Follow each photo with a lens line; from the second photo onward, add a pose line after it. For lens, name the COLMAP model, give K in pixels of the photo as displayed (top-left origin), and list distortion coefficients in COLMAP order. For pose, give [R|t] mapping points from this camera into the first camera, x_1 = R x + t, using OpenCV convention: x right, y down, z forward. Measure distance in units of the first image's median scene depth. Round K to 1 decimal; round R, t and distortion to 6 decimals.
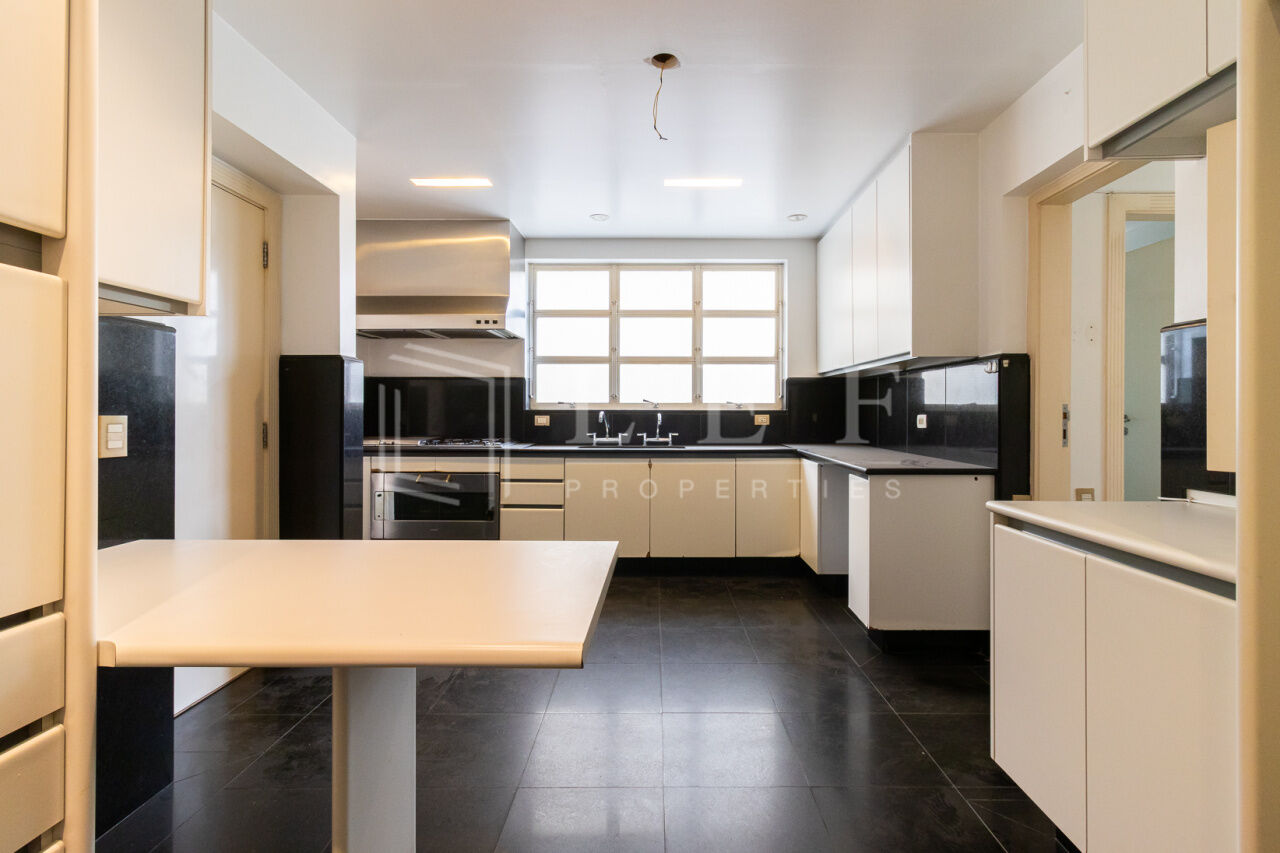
lens RADIAL K [[607.6, 0, 647.3], [0, 607.6, 408.9], [0, 0, 1]] dist [0.001076, 0.000152]
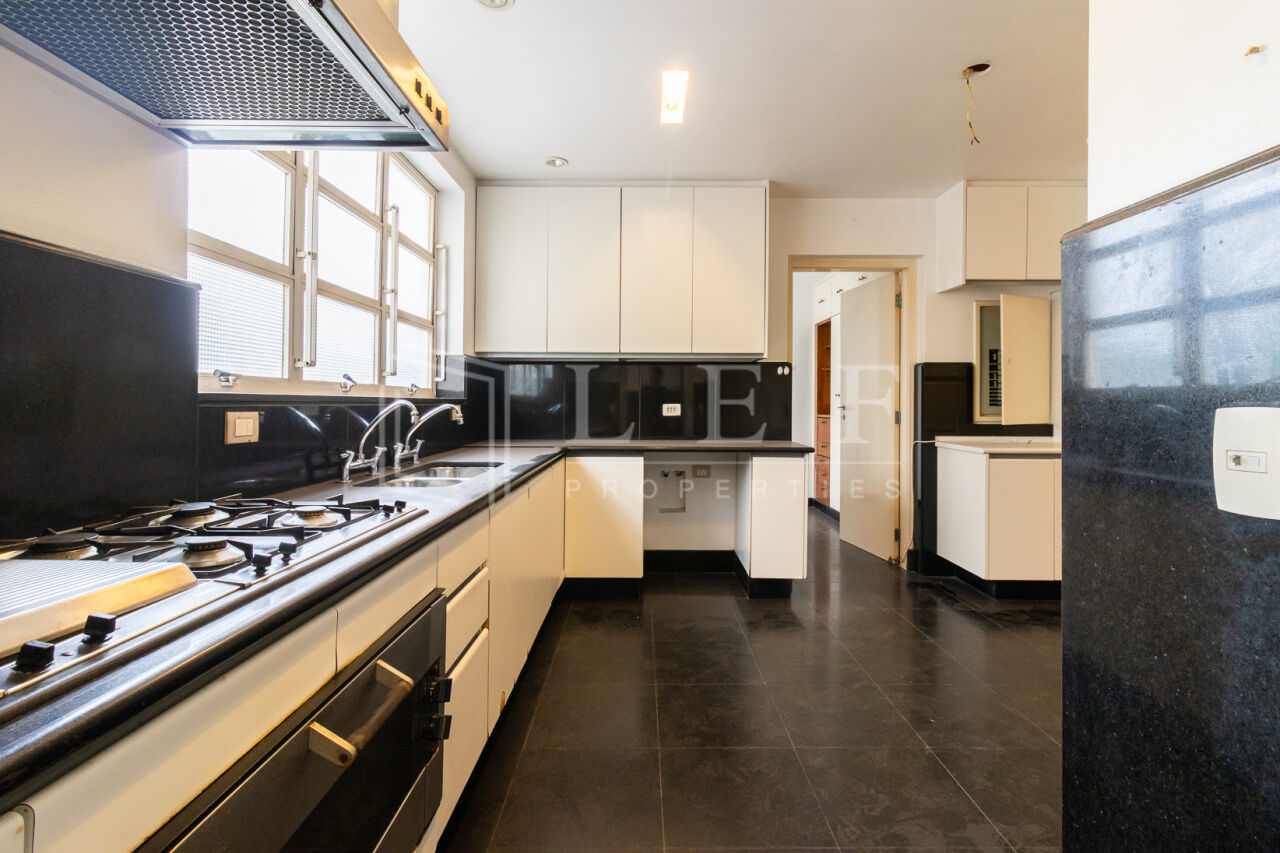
lens RADIAL K [[607.6, 0, 647.3], [0, 607.6, 408.9], [0, 0, 1]] dist [0.001076, 0.000152]
pose [[-0.018391, -0.002354, 0.999828, -0.709179], [-0.007218, 0.999971, 0.002222, 0.009368], [-0.999805, -0.007175, -0.018407, 1.096393]]
